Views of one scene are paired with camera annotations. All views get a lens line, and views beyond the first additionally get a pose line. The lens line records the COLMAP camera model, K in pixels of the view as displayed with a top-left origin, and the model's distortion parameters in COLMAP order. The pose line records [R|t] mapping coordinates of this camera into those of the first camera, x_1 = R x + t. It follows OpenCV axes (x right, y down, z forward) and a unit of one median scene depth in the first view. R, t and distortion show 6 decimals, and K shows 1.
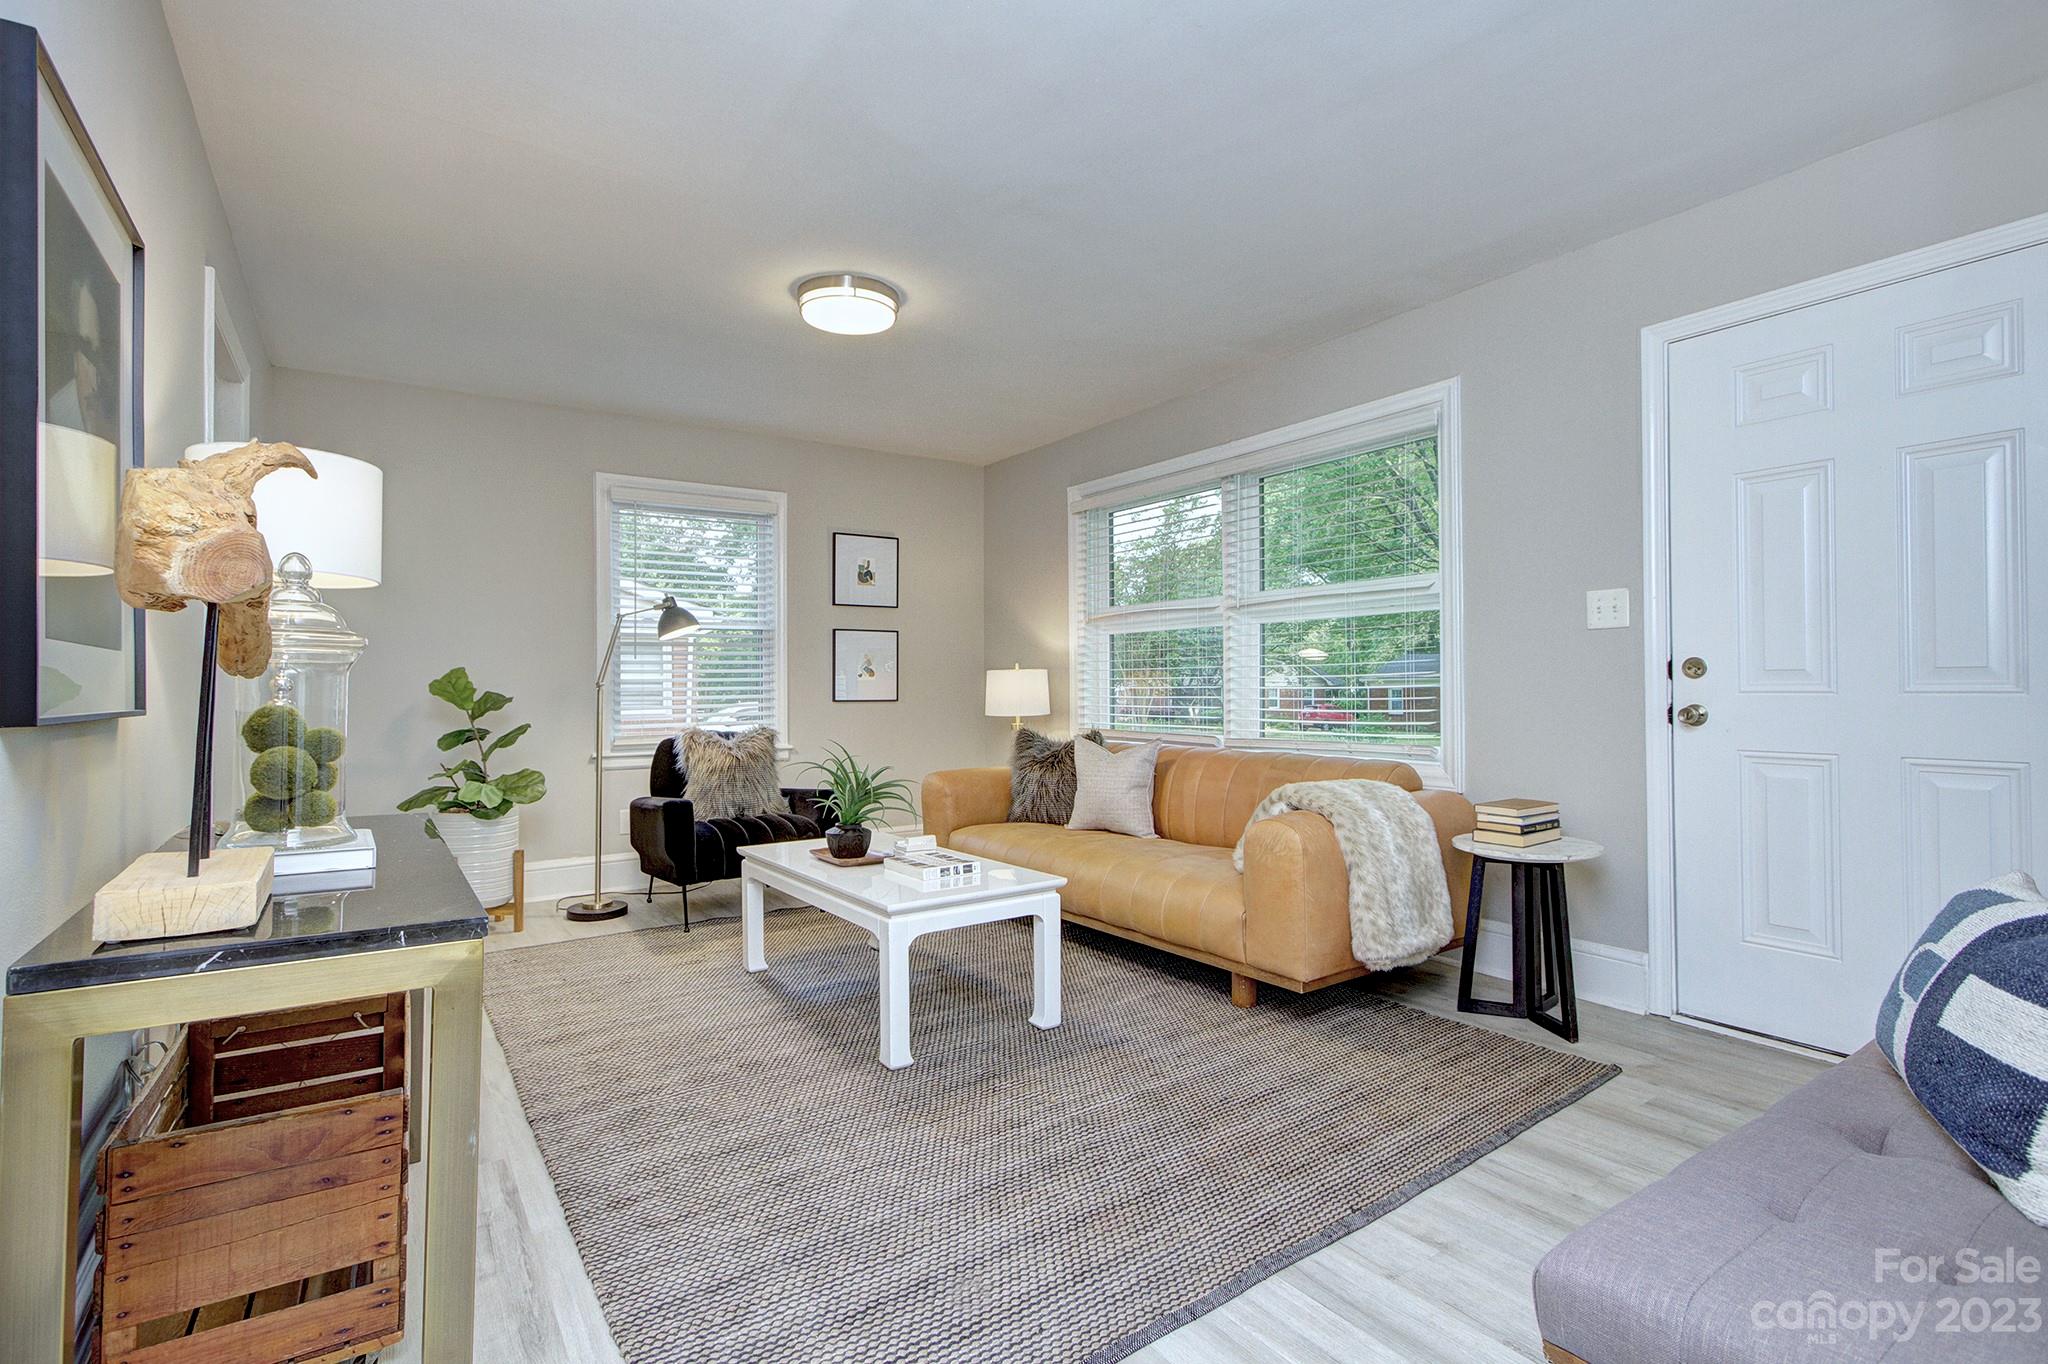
lens RADIAL K [[966.7, 0, 1024.2], [0, 966.7, 677.9], [0, 0, 1]] dist [-0.004604, -0.000571]
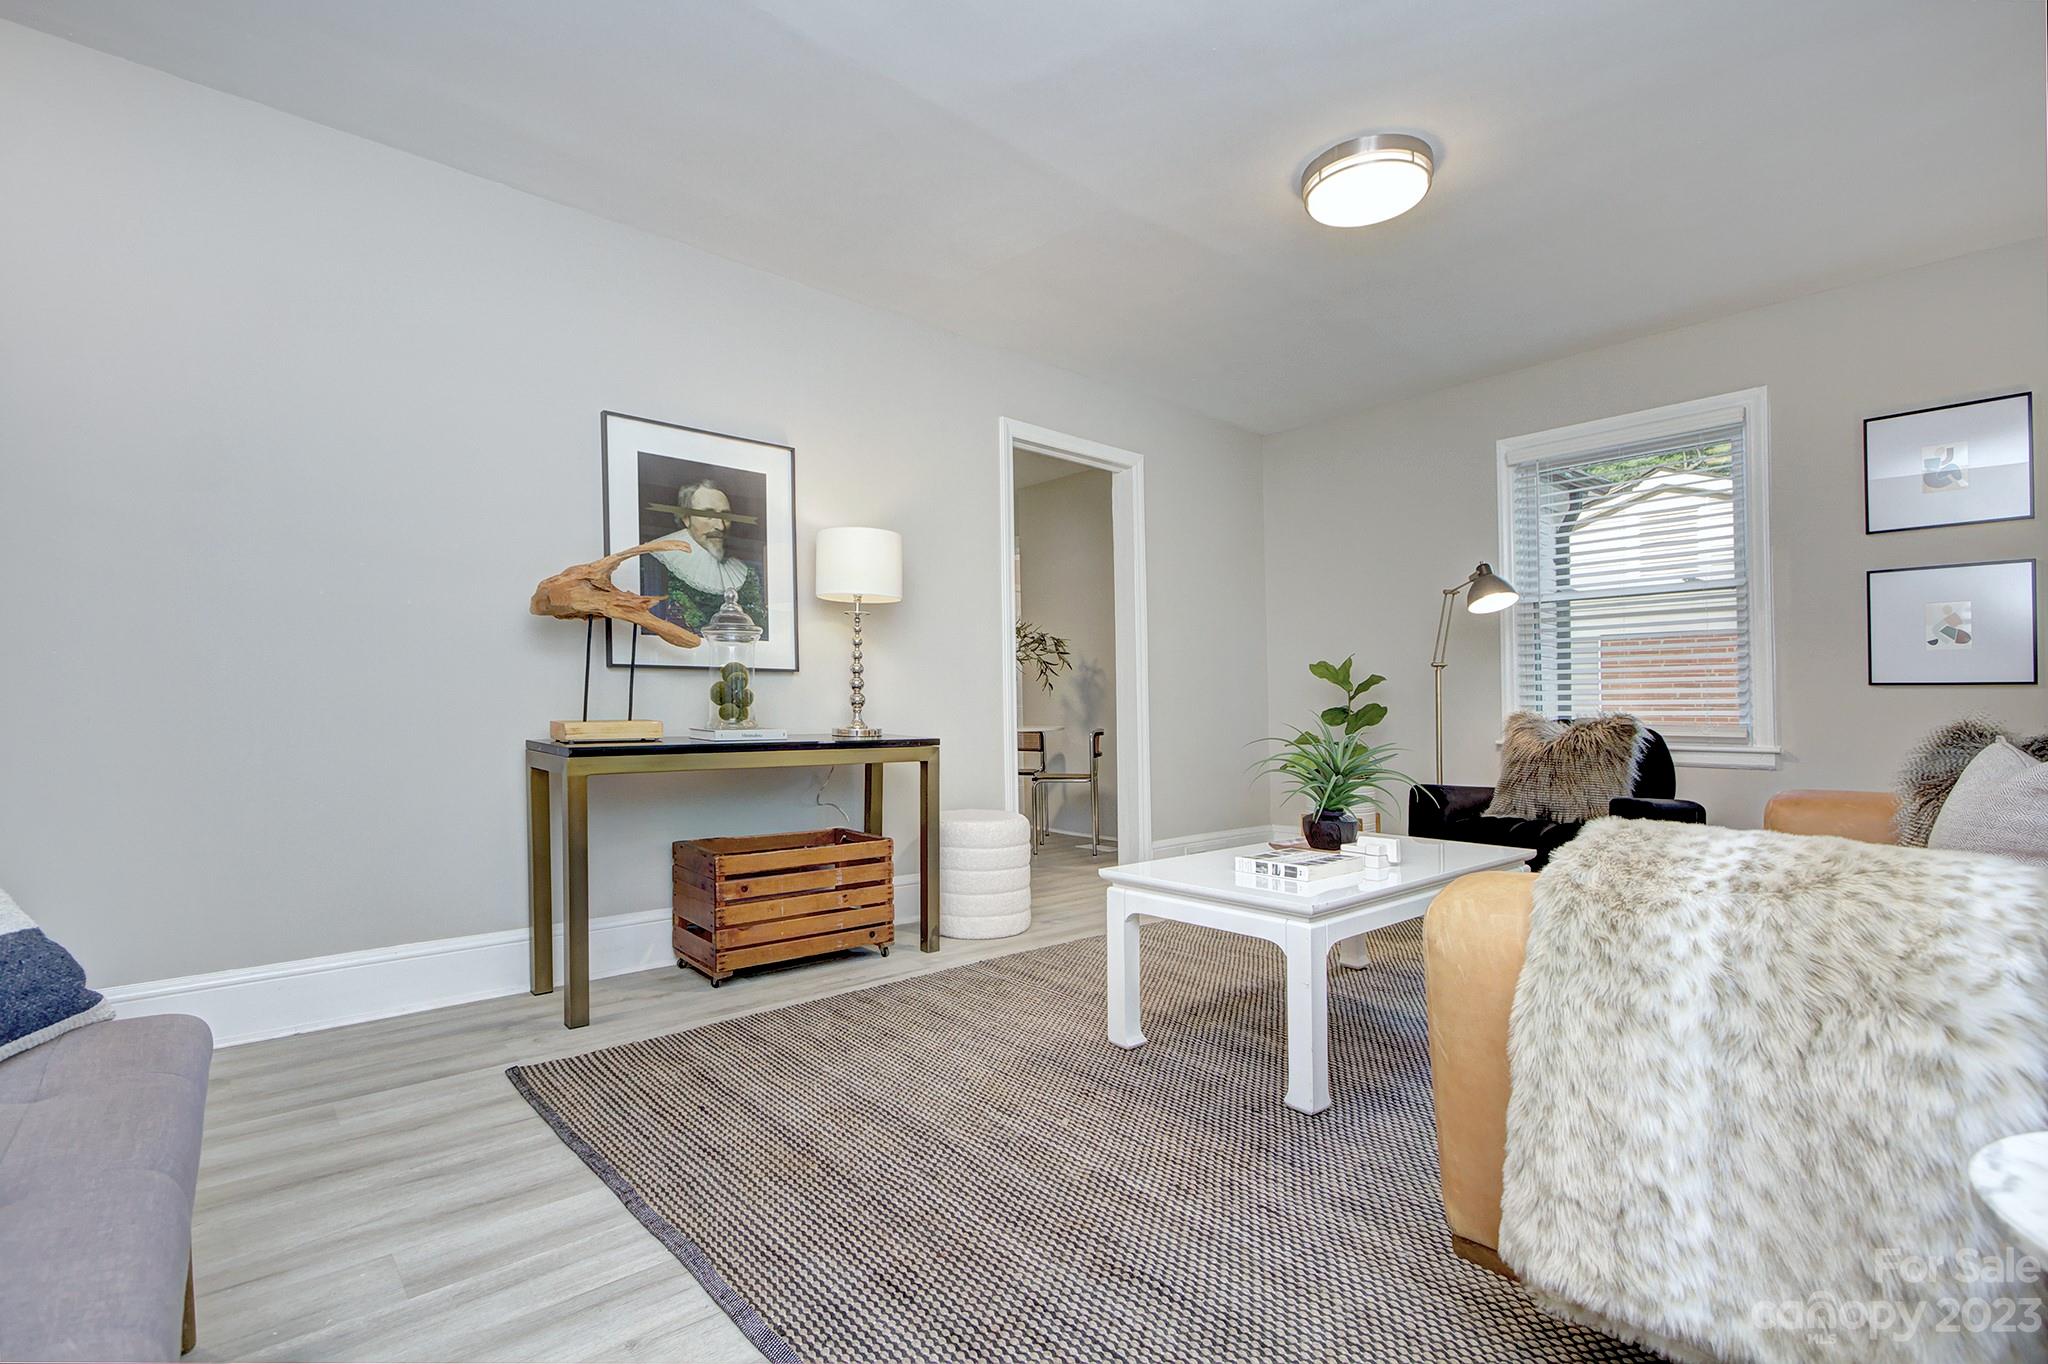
lens RADIAL K [[941.0, 0, 1022.8], [0, 941.0, 685.3], [0, 0, 1]] dist [0.030734, -0.000039]
pose [[0.120574, -0.011213, -0.992641, 0.838016], [0.005341, 0.999929, -0.010646, 0.064873], [0.992690, -0.004018, 0.120625, 0.854697]]
